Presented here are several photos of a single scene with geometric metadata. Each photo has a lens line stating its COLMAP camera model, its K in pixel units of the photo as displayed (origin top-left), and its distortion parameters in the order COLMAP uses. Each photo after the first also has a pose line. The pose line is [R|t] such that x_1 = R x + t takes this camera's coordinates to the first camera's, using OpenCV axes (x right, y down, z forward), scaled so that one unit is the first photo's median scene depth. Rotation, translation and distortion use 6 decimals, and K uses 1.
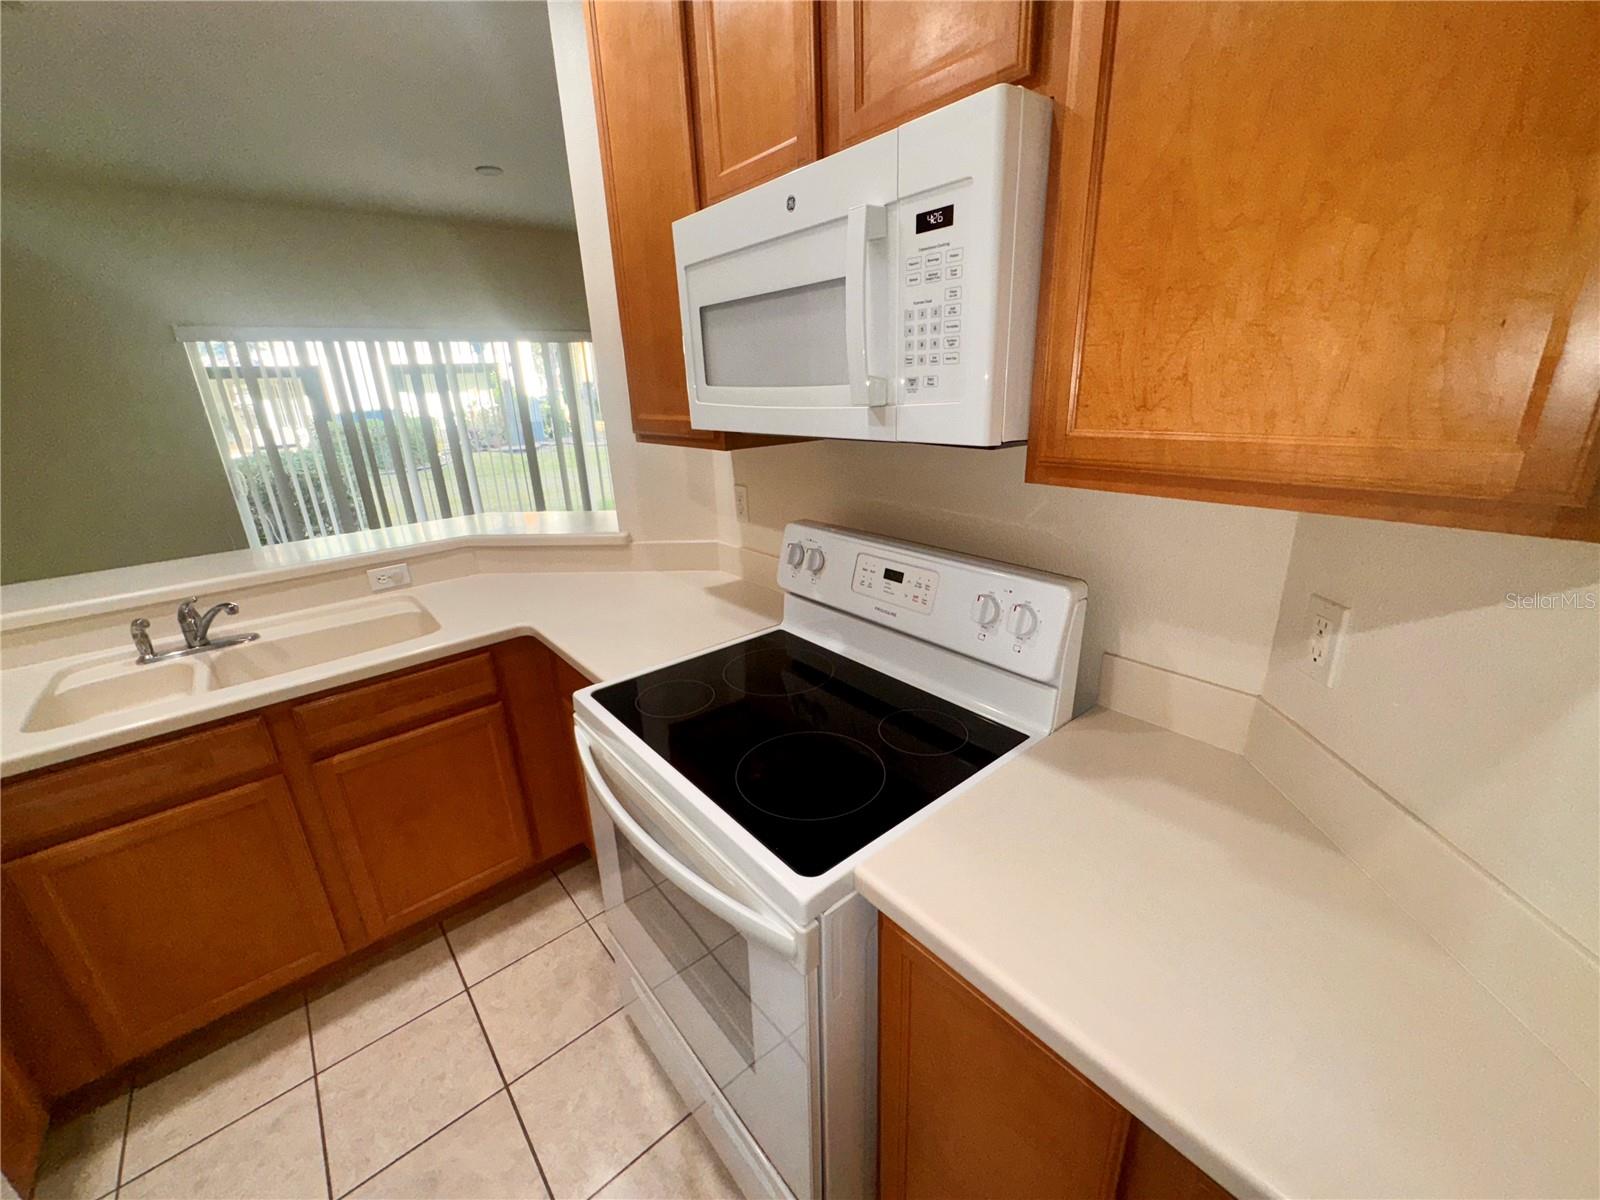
lens RADIAL K [[634.7, 0, 802.8], [0, 634.7, 597.6], [0, 0, 1]] dist [-0.004737, 0.000057]
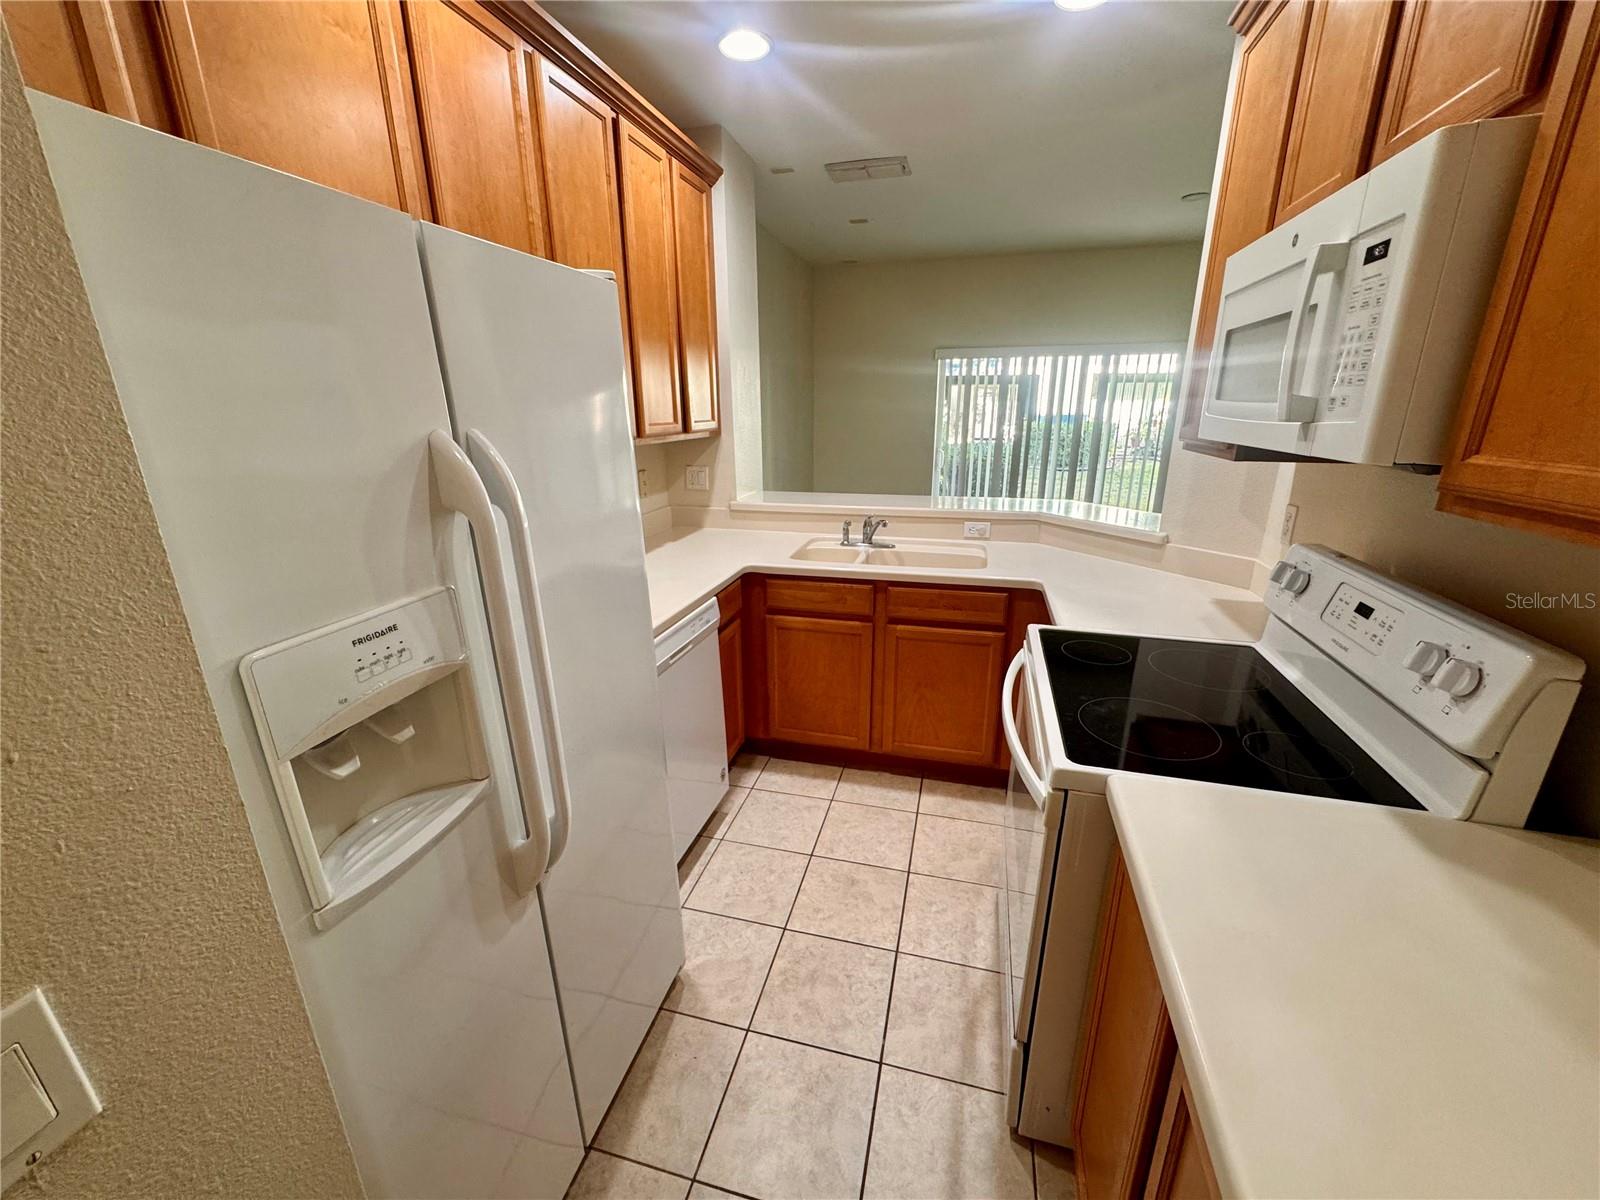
lens RADIAL K [[634.7, 0, 802.8], [0, 634.7, 597.6], [0, 0, 1]] dist [-0.004737, 0.000057]
pose [[0.567974, 0.272820, -0.776514, 0.322705], [-0.281903, 0.950882, 0.127887, 0.049827], [0.773263, 0.146265, 0.616985, -0.165624]]
